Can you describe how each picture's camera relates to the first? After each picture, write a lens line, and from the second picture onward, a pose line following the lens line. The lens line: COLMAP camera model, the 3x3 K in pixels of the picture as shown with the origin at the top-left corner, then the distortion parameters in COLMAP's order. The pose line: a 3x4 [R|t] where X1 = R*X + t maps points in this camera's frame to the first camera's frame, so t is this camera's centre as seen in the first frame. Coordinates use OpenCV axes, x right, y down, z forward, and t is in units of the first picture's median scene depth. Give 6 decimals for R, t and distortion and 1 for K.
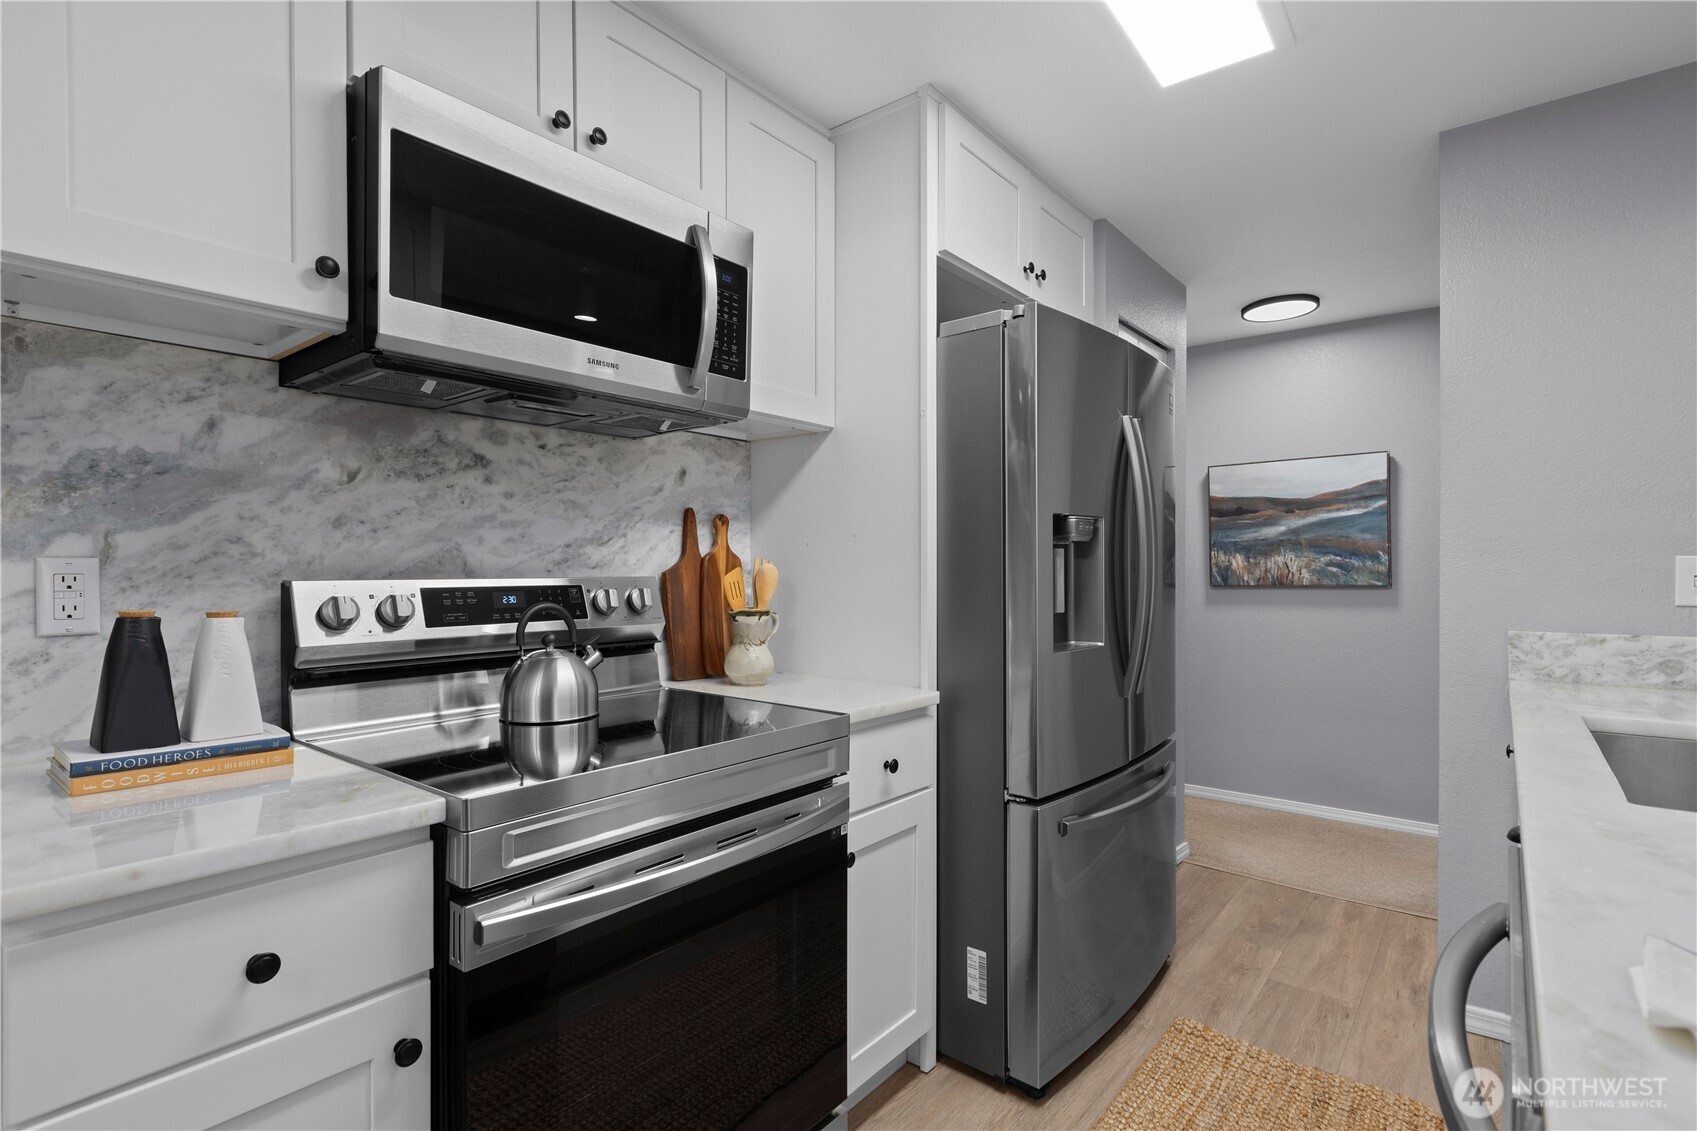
lens RADIAL K [[816.4, 0, 843.7], [0, 816.4, 571.6], [0, 0, 1]] dist [-0.001975, 0.000237]
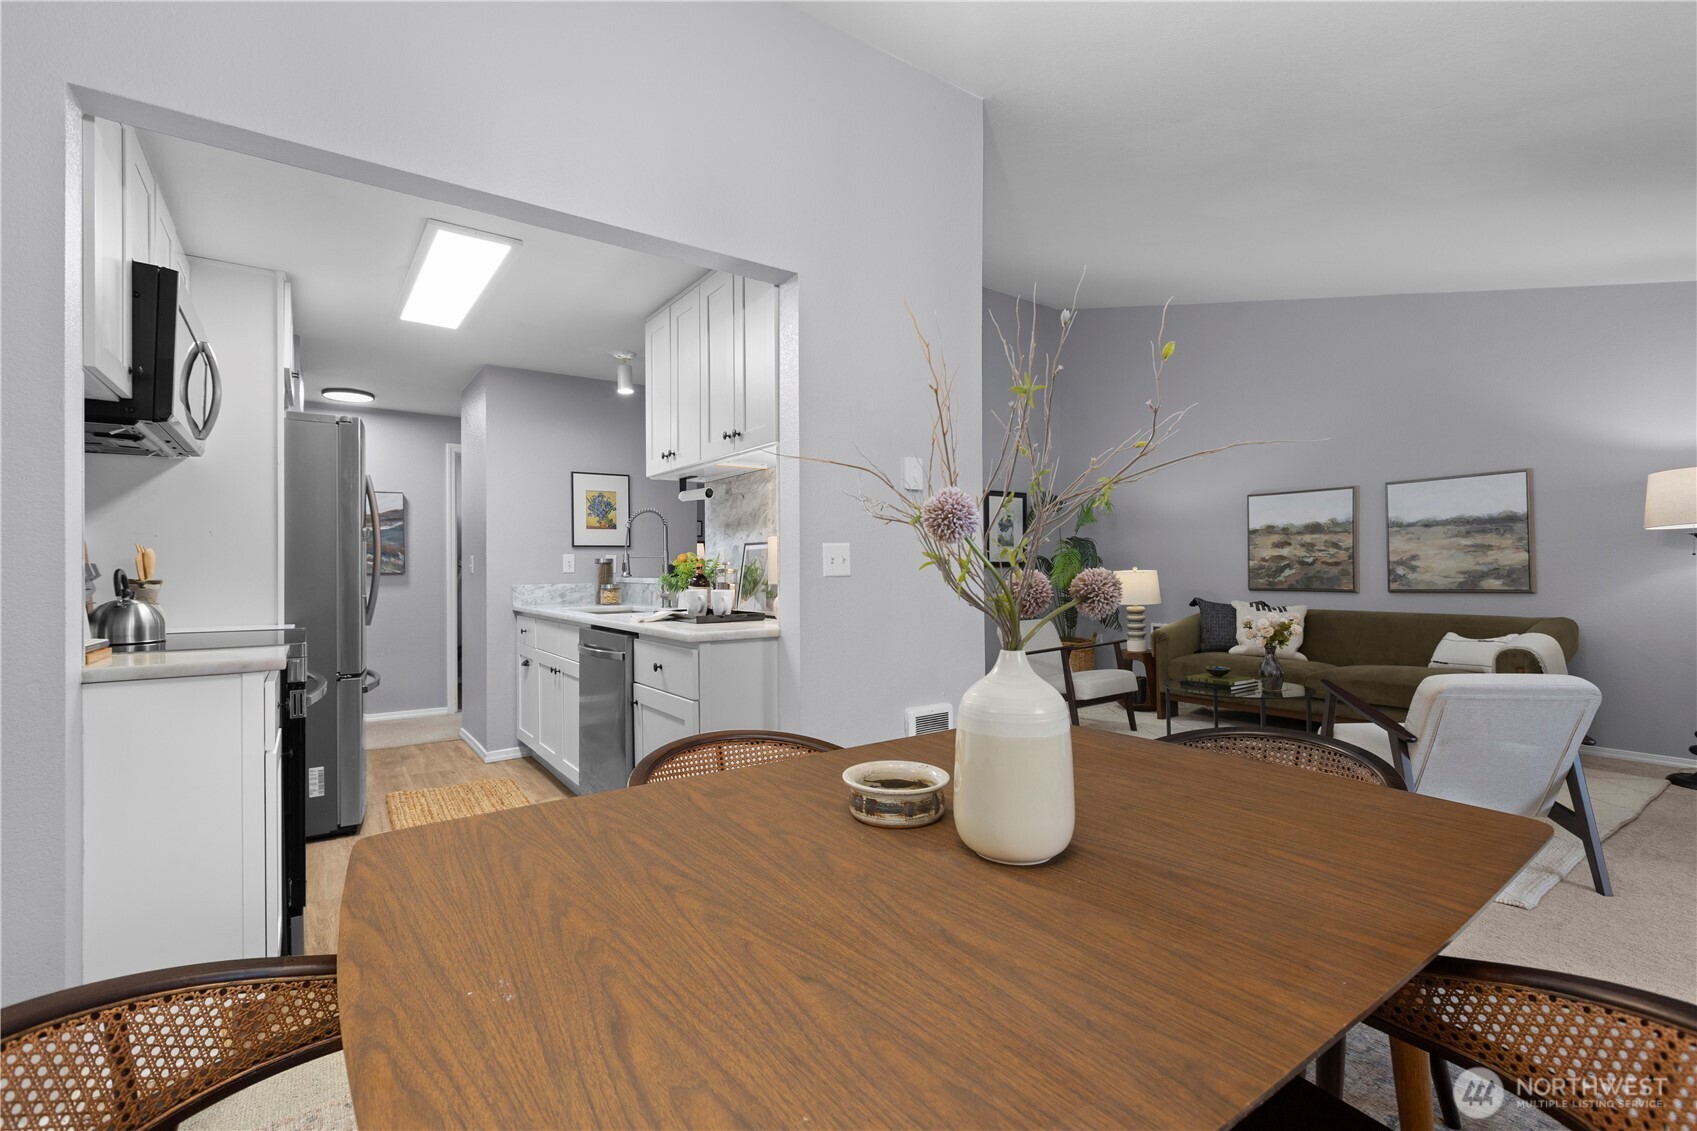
lens RADIAL K [[751.8, 0, 839.2], [0, 751.8, 567.1], [0, 0, 1]] dist [0.001918, 0.000129]
pose [[0.275016, 0.003112, 0.961435, -1.111496], [0.010984, 0.999919, -0.006378, 0.048582], [-0.961377, 0.012314, 0.274960, -0.559427]]
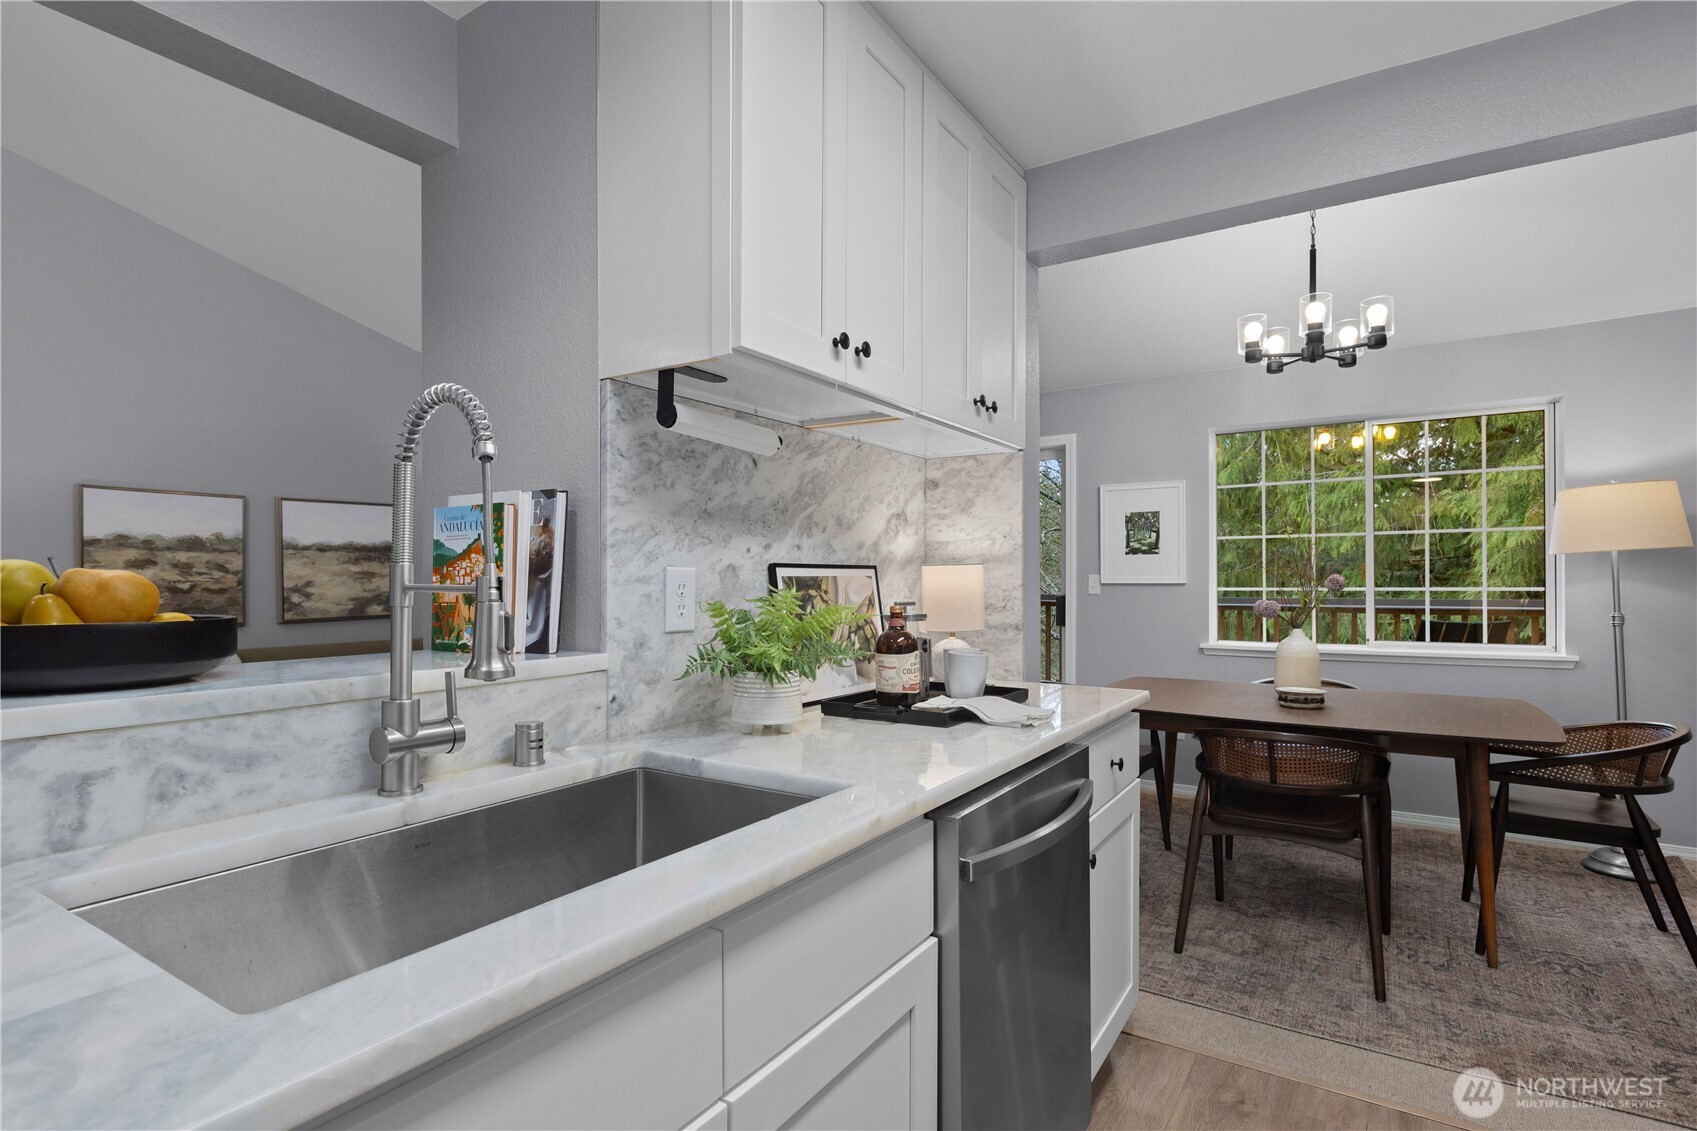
lens RADIAL K [[852.4, 0, 846.6], [0, 852.4, 578.8], [0, 0, 1]] dist [-0.001160, -0.000548]
pose [[-0.994729, 0.002404, -0.102508, 0.559303], [0.001840, 0.999983, 0.005595, -0.008614], [0.102520, 0.005377, -0.994716, 1.129844]]
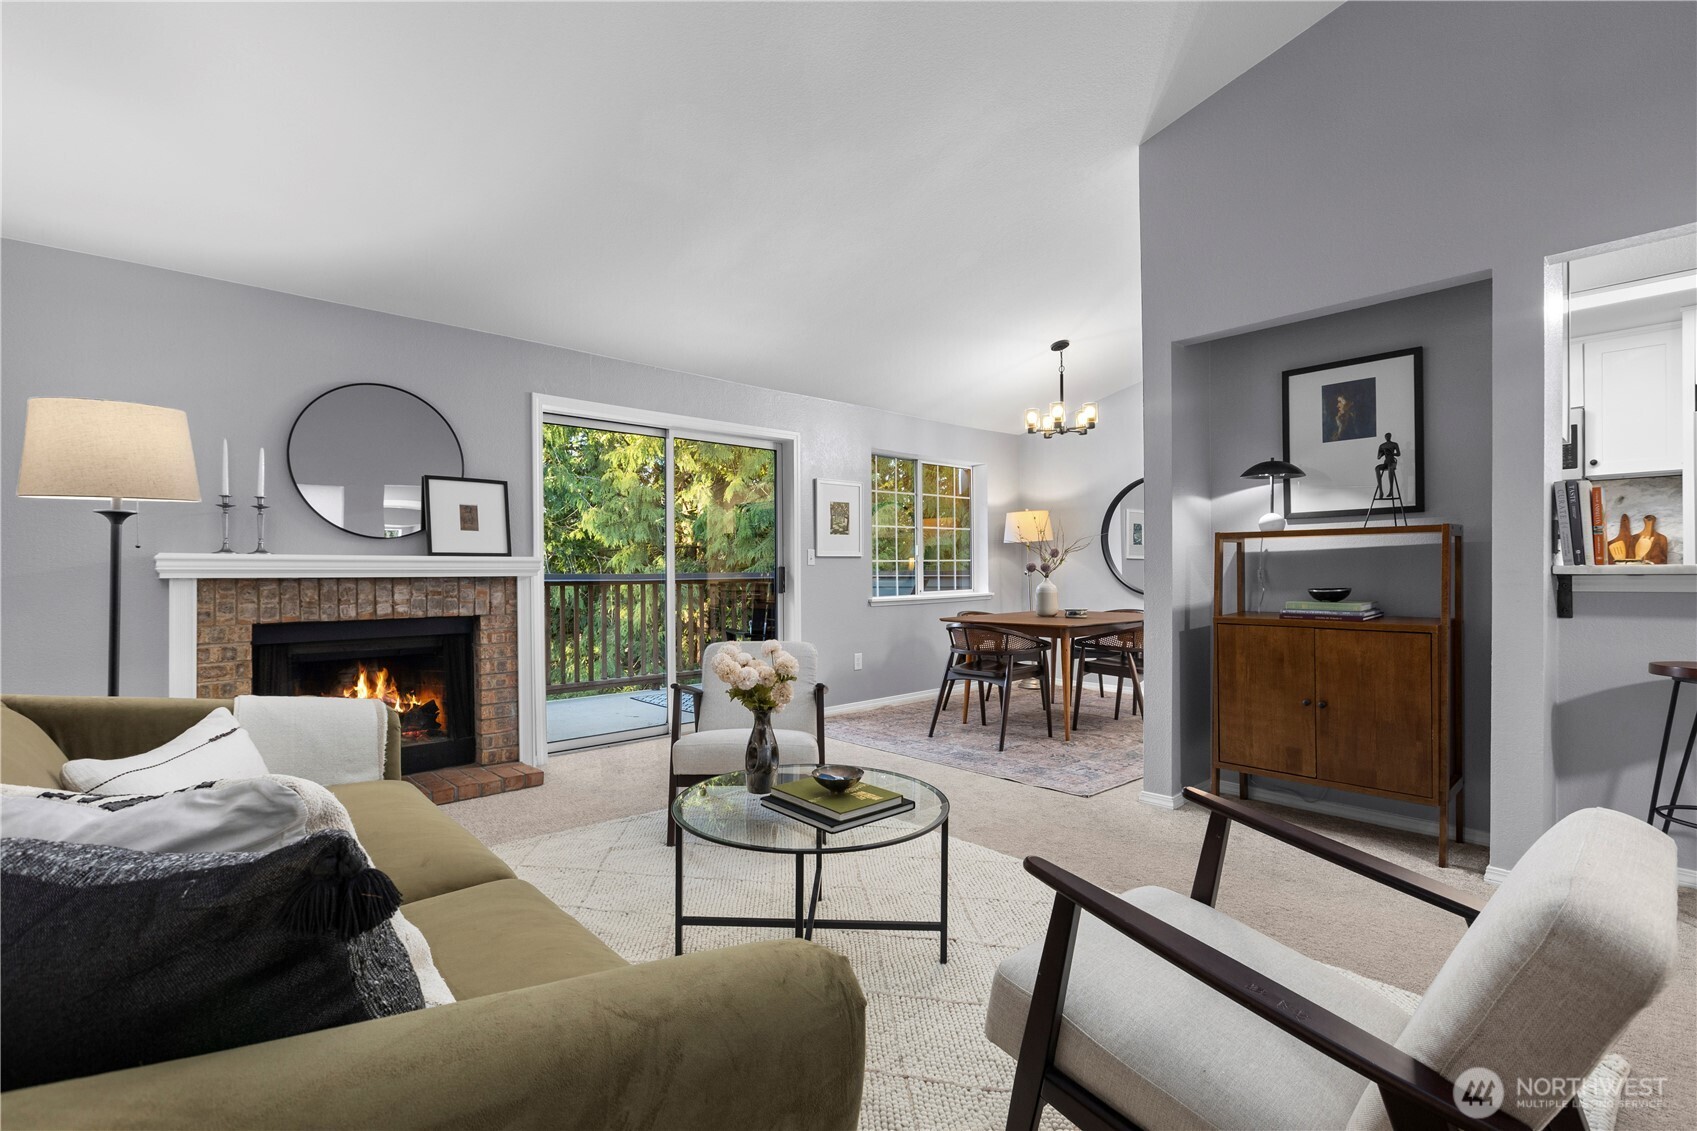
lens RADIAL K [[773.0, 0, 843.5], [0, 773.0, 568.5], [0, 0, 1]] dist [-0.000375, -0.000199]
pose [[-0.159009, 0.002431, -0.987274, 2.440310], [0.003355, 0.999993, 0.001922, 0.063020], [0.987271, -0.003006, -0.159016, -0.839189]]
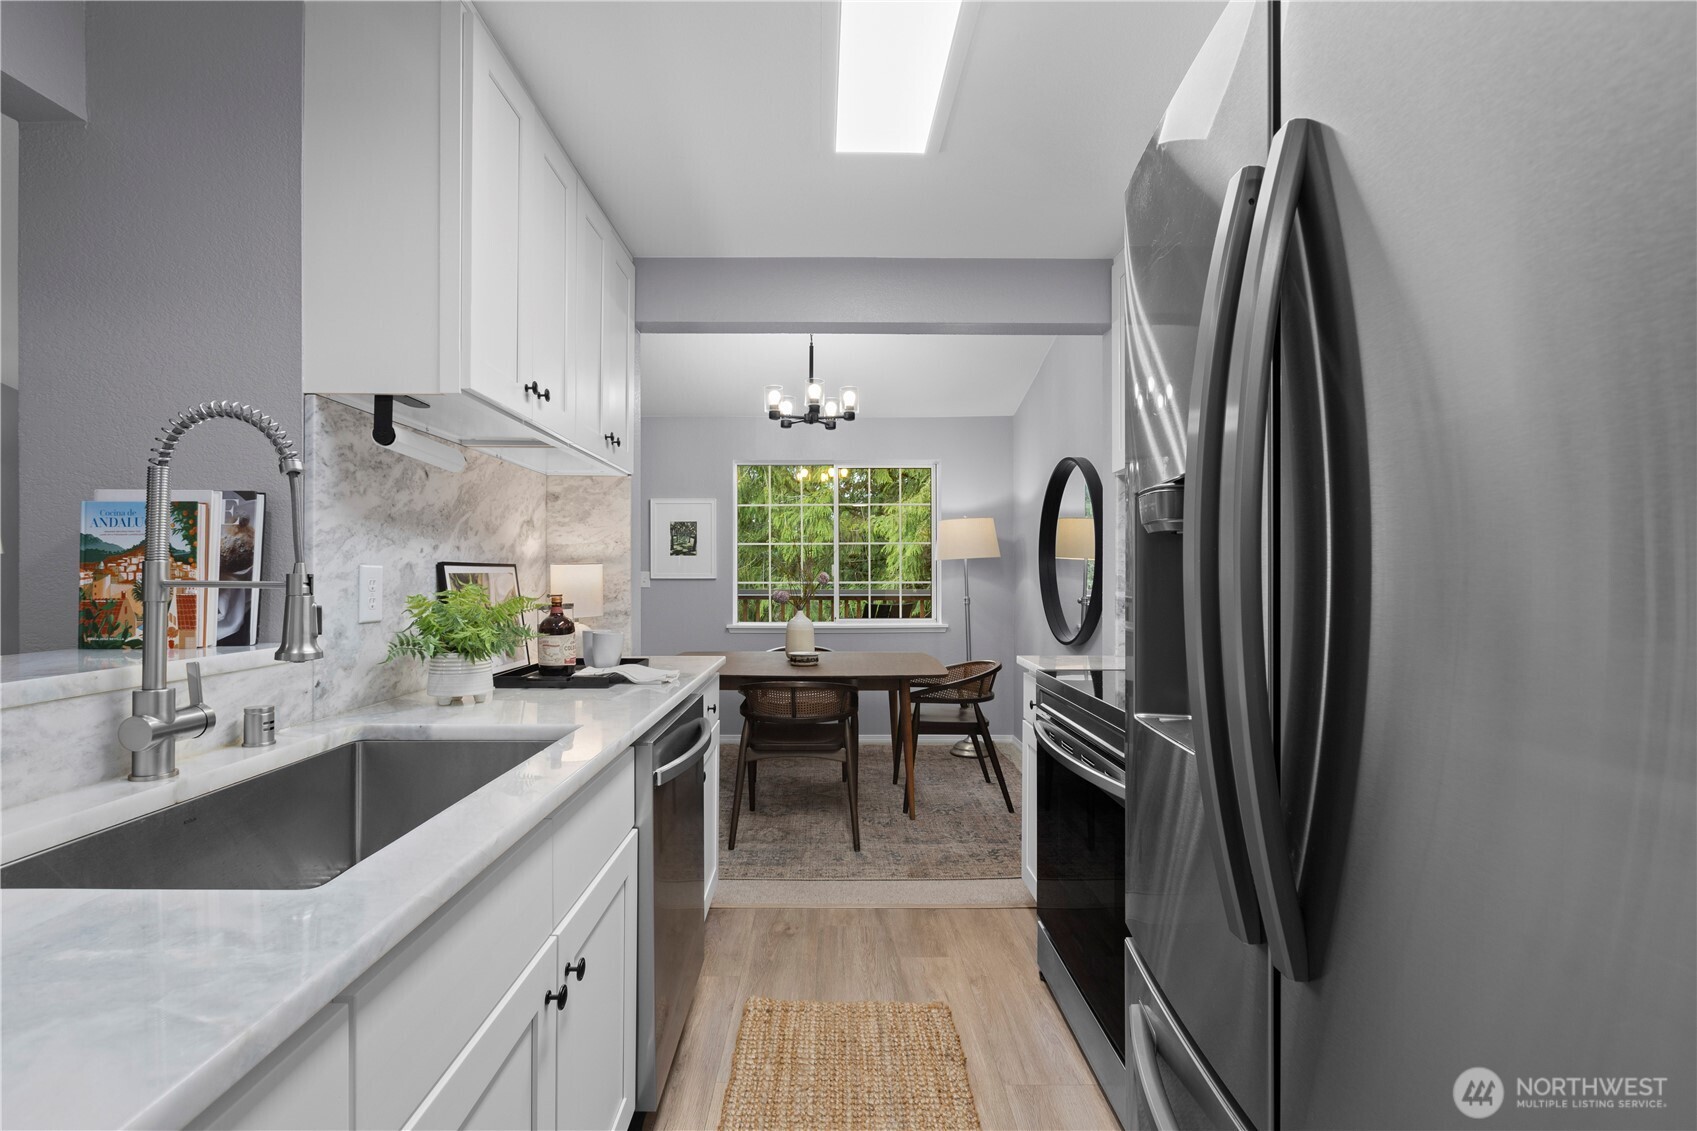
lens RADIAL K [[757.0, 0, 843.9], [0, 757.0, 573.9], [0, 0, 1]] dist [0.001343, 0.000038]
pose [[-0.769658, -0.000976, -0.638456, 0.774862], [-0.004738, 0.999980, 0.004183, -0.011881], [0.638439, 0.006245, -0.769647, 1.264728]]
